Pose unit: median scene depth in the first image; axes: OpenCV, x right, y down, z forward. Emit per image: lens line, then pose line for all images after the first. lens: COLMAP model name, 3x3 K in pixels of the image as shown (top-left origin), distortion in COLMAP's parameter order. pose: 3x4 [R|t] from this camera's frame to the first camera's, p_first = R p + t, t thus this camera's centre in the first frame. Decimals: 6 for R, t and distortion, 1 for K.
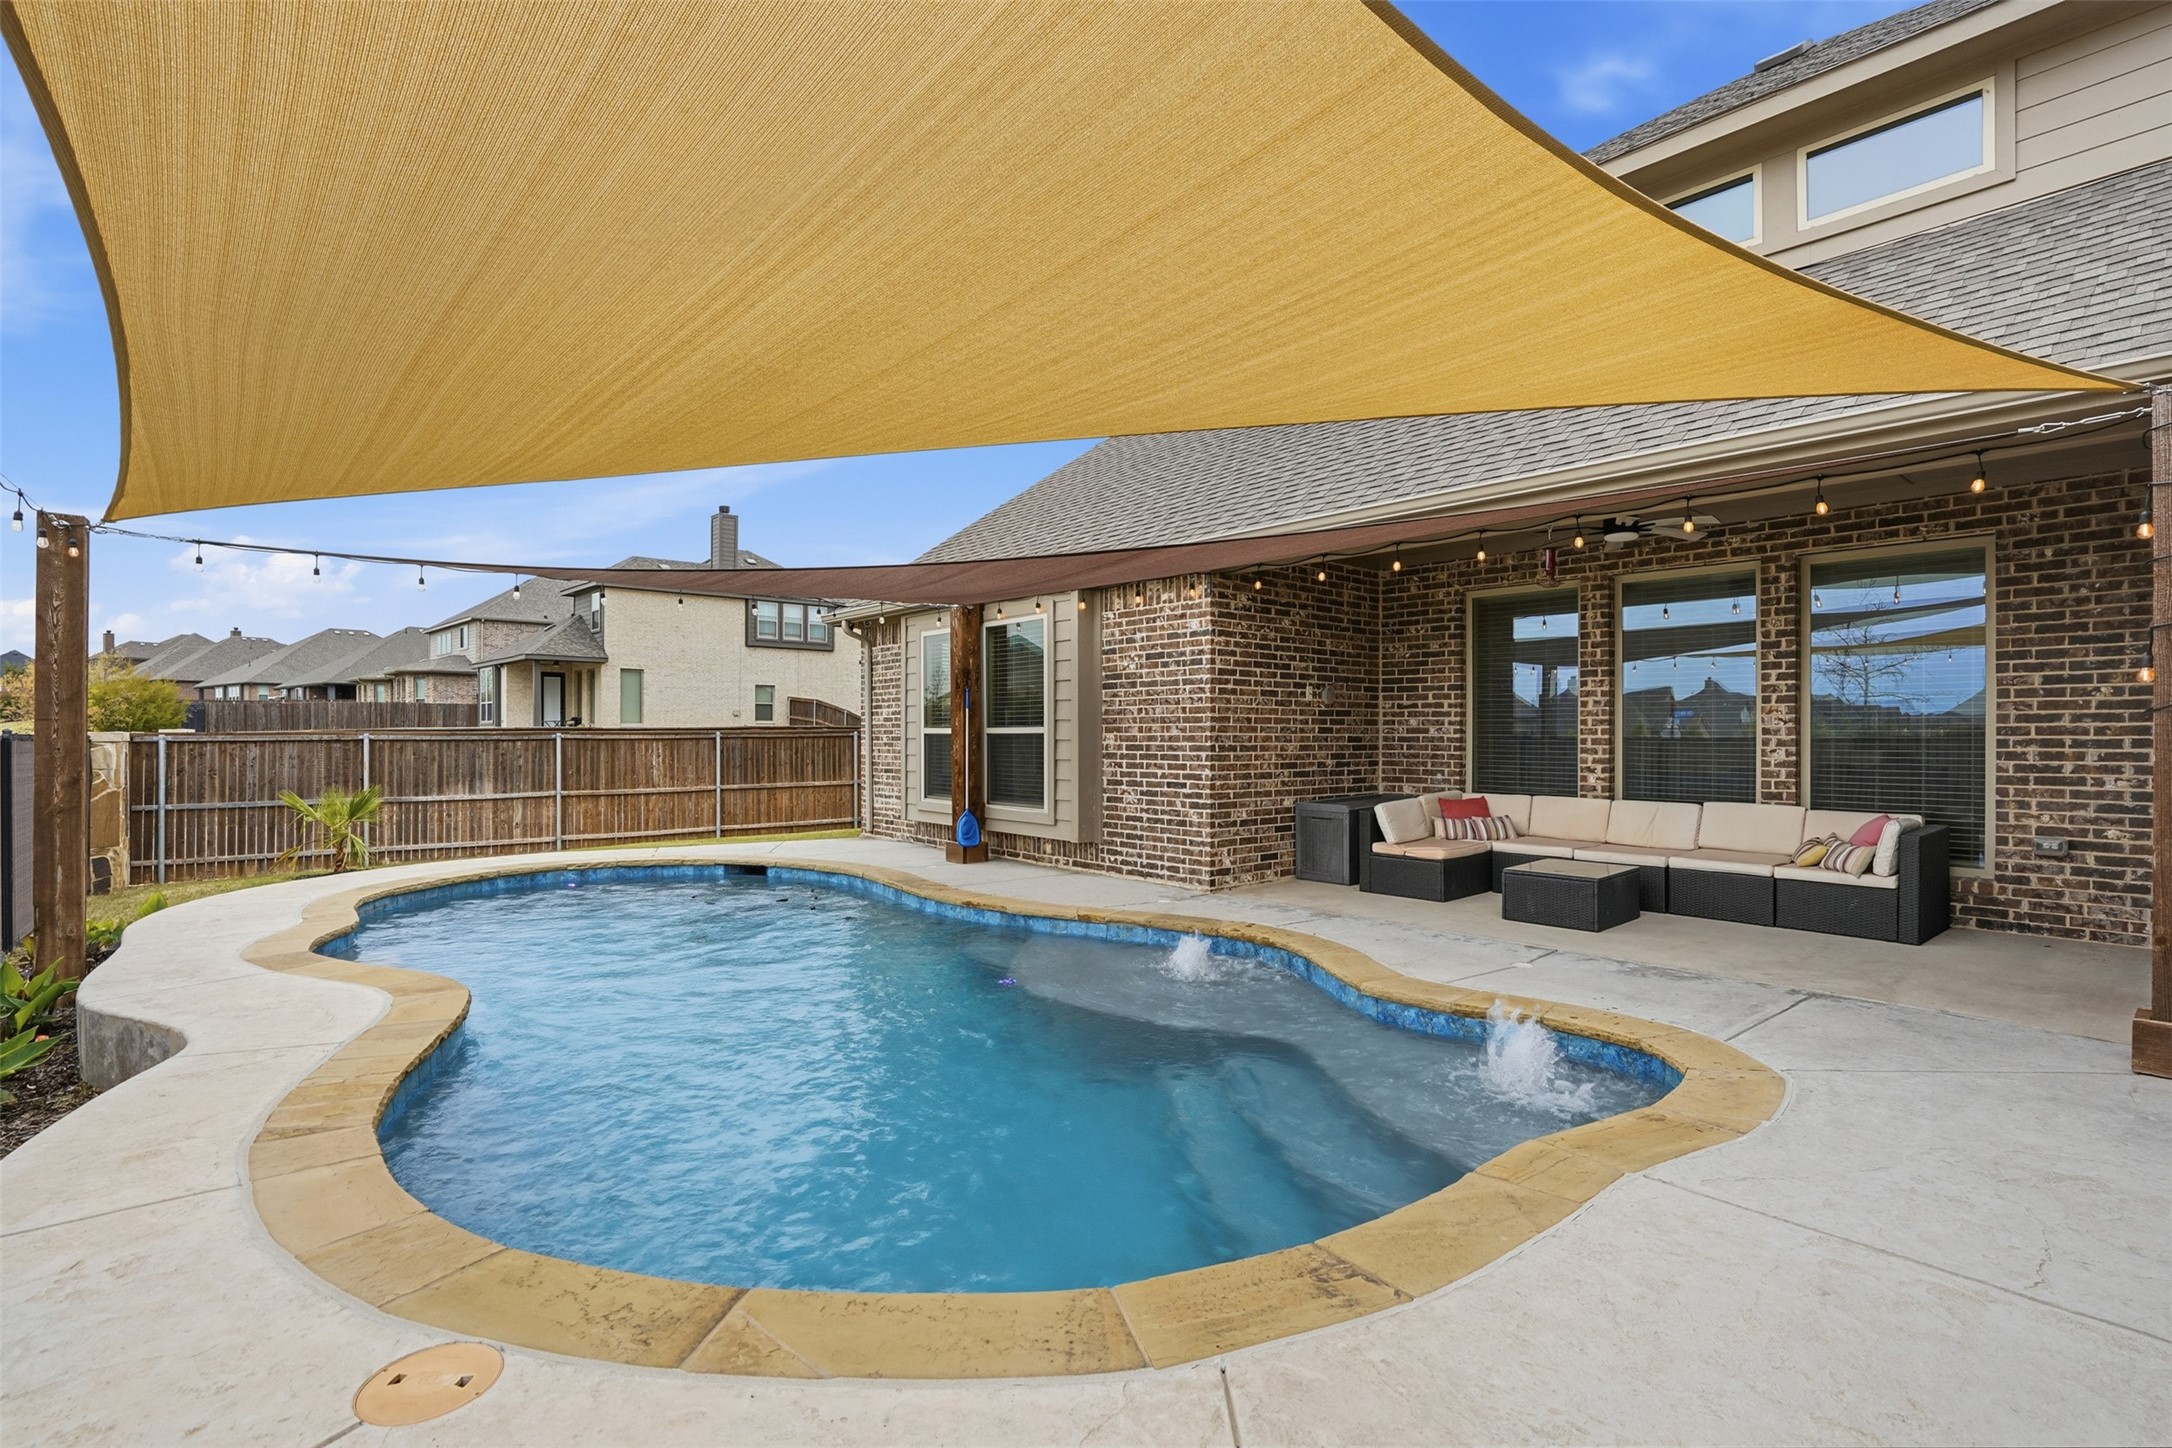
lens RADIAL K [[1015.9, 0, 1086.0], [0, 1015.9, 731.9], [0, 0, 1]] dist [-0.060692, 0.022992]
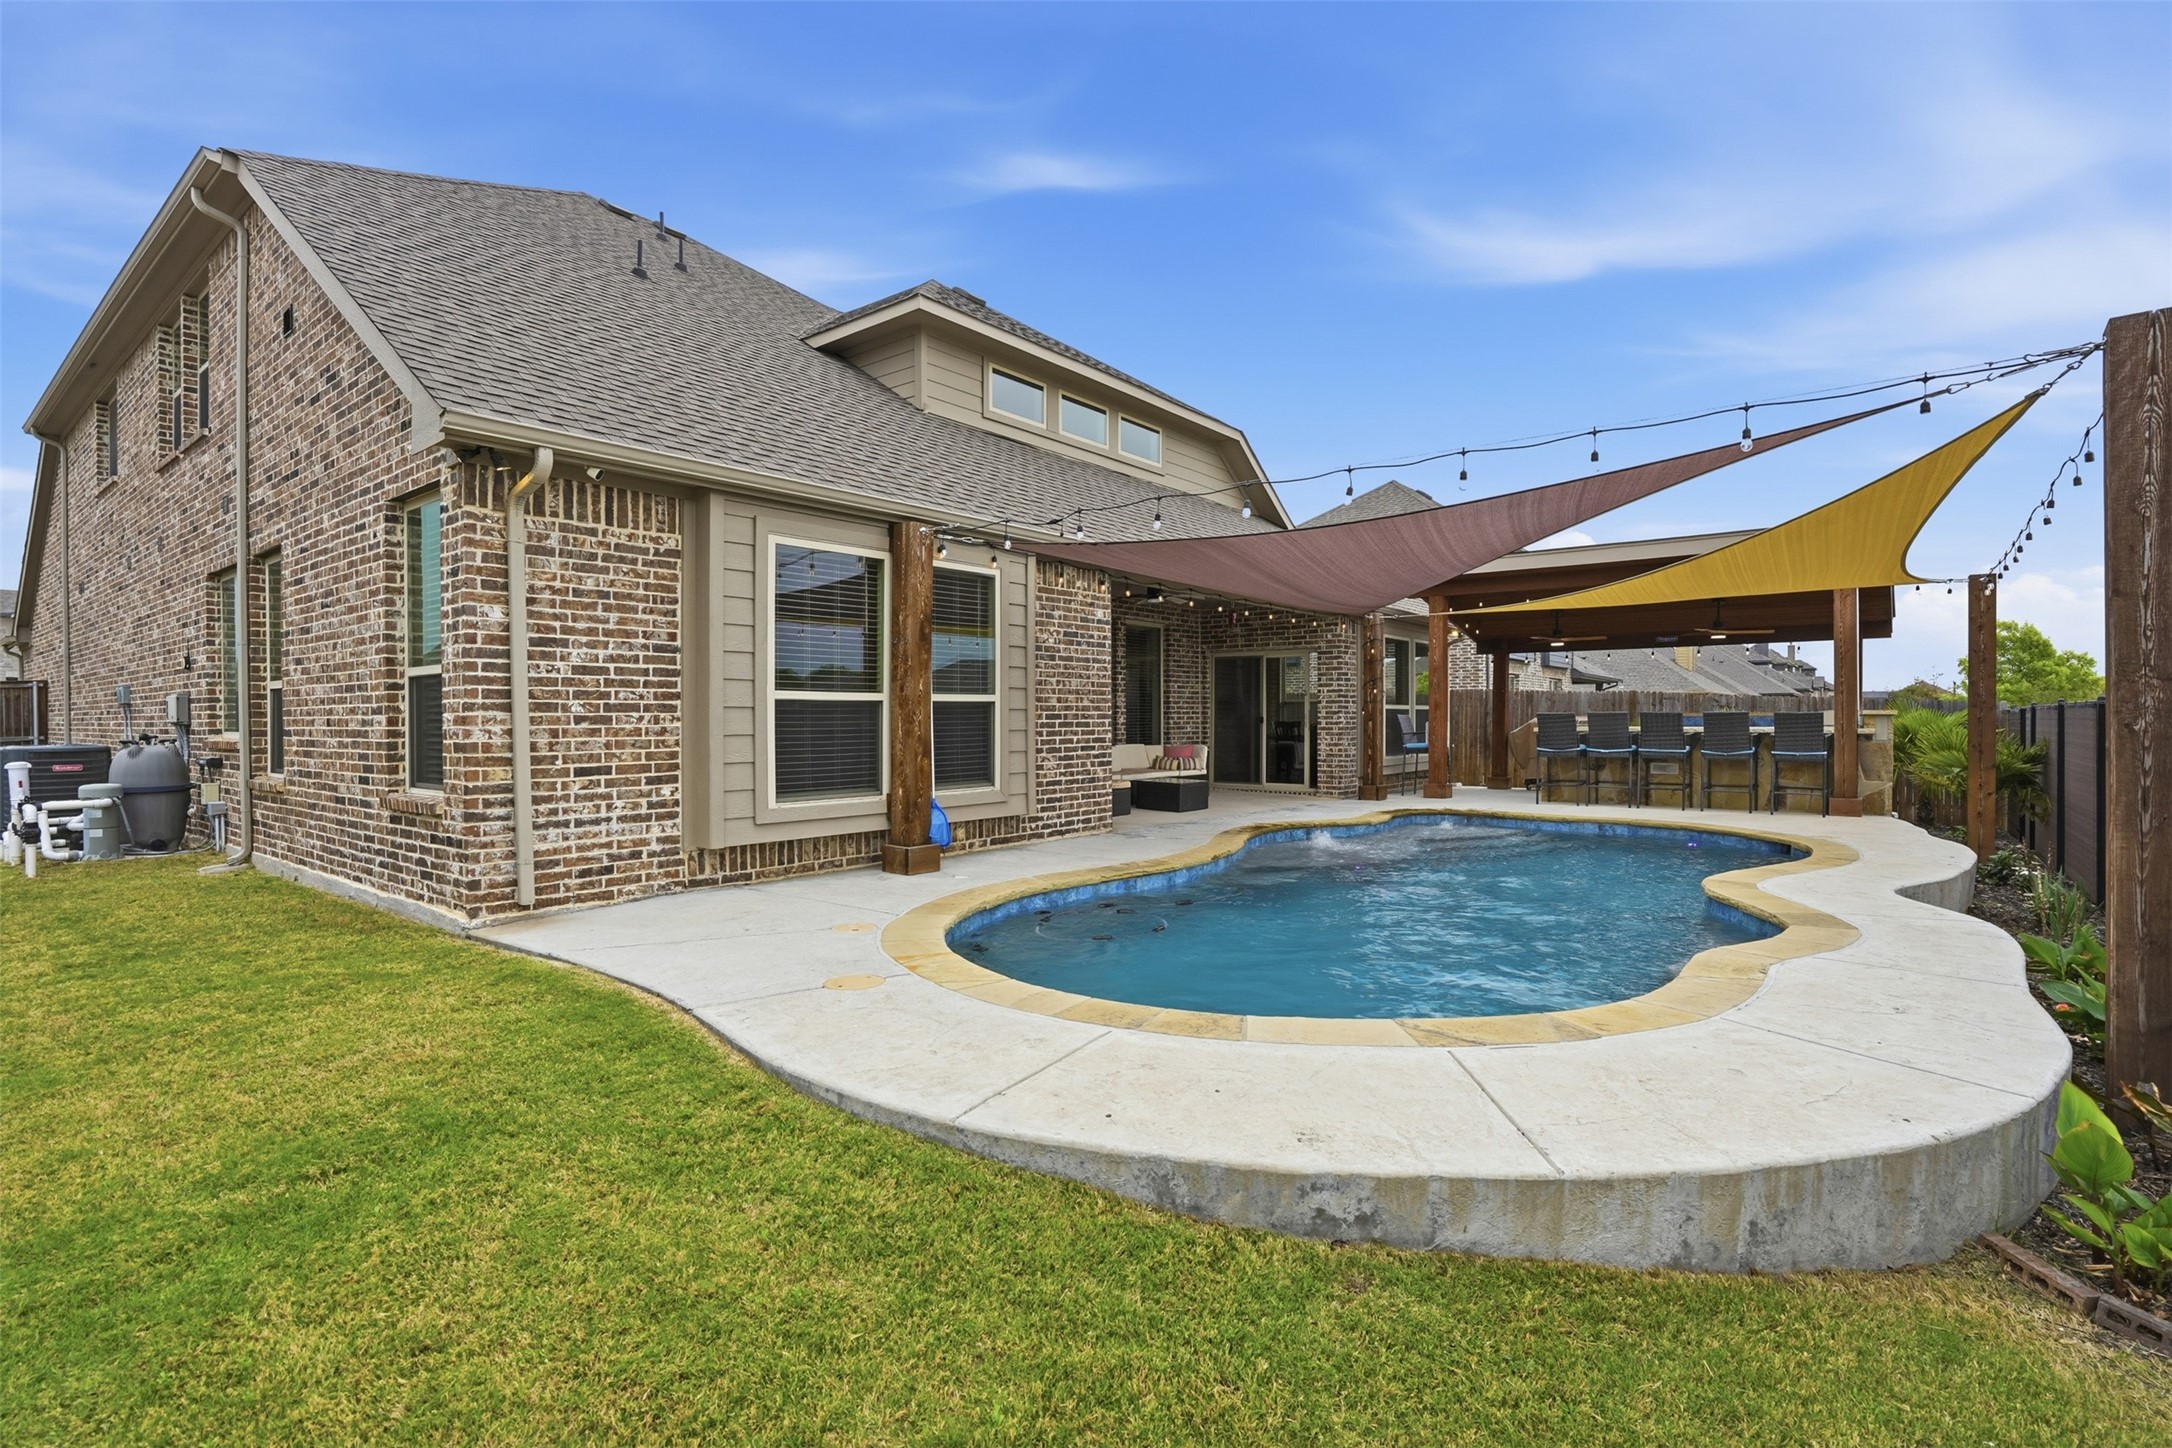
lens RADIAL K [[1026.3, 0, 1088.5], [0, 1026.3, 707.3], [0, 0, 1]] dist [-0.058201, 0.026716]
pose [[-0.196586, 0.008261, 0.980452, -1.037187], [-0.000158, 0.999964, -0.008457, 0.015001], [-0.980487, -0.001817, -0.196577, 1.196763]]
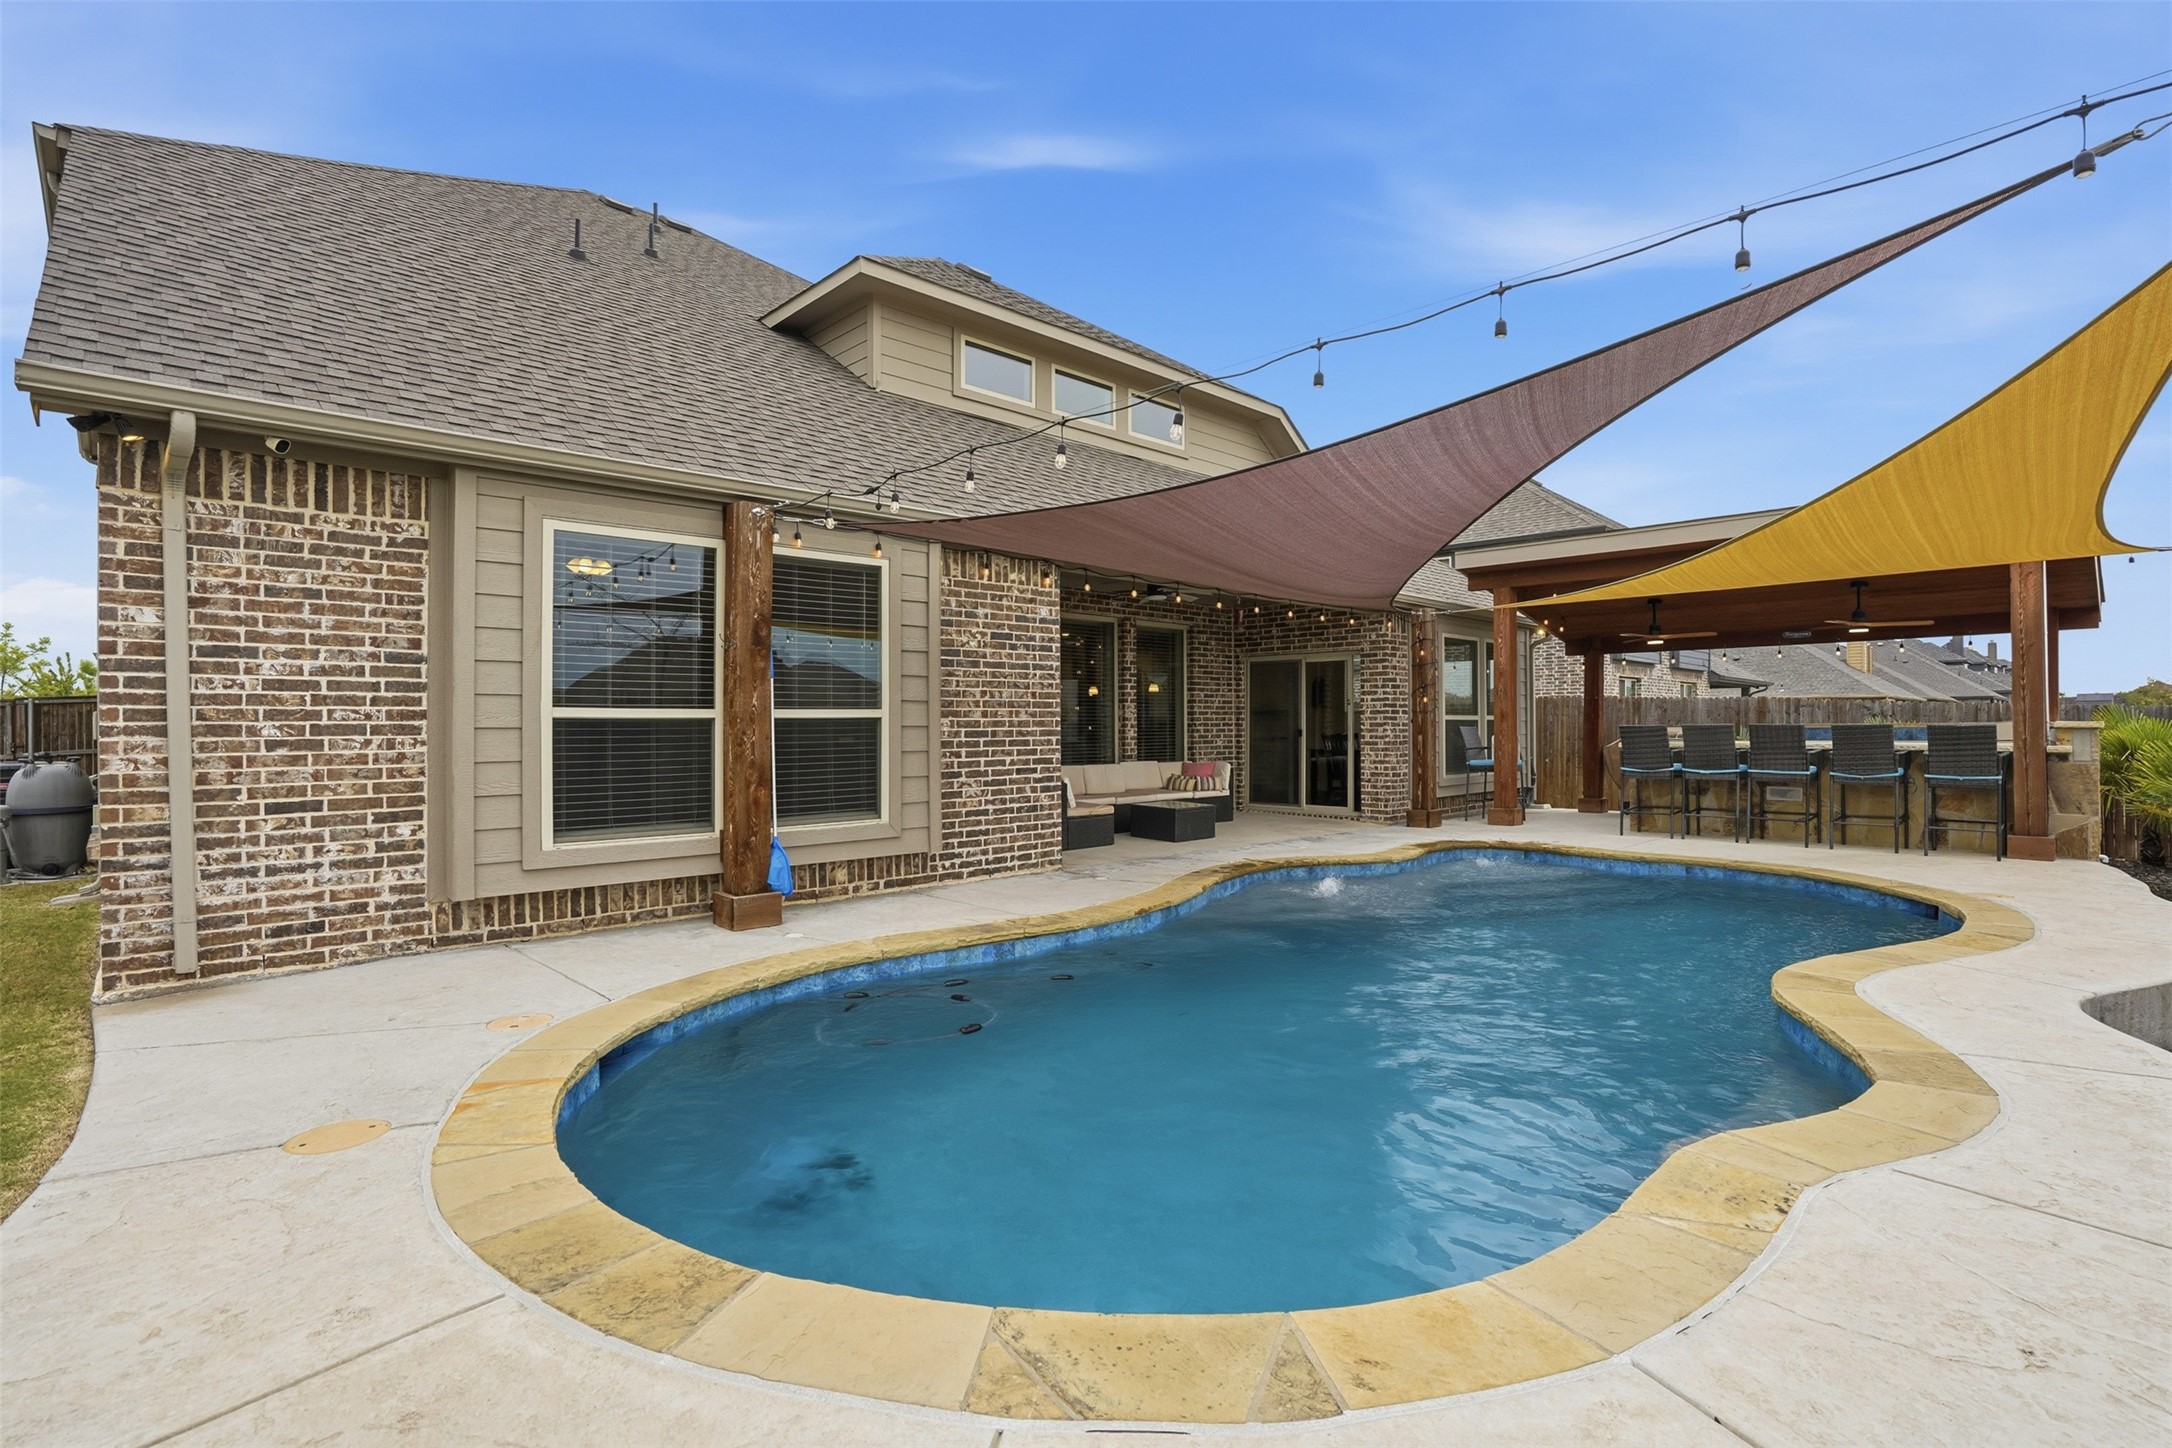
lens RADIAL K [[1019.8, 0, 1089.5], [0, 1019.8, 703.1], [0, 0, 1]] dist [-0.052707, 0.020298]
pose [[-0.066612, 0.019504, 0.997588, -0.876952], [0.002409, 0.999809, -0.019387, 0.005825], [-0.997776, 0.001112, -0.066646, 0.976859]]
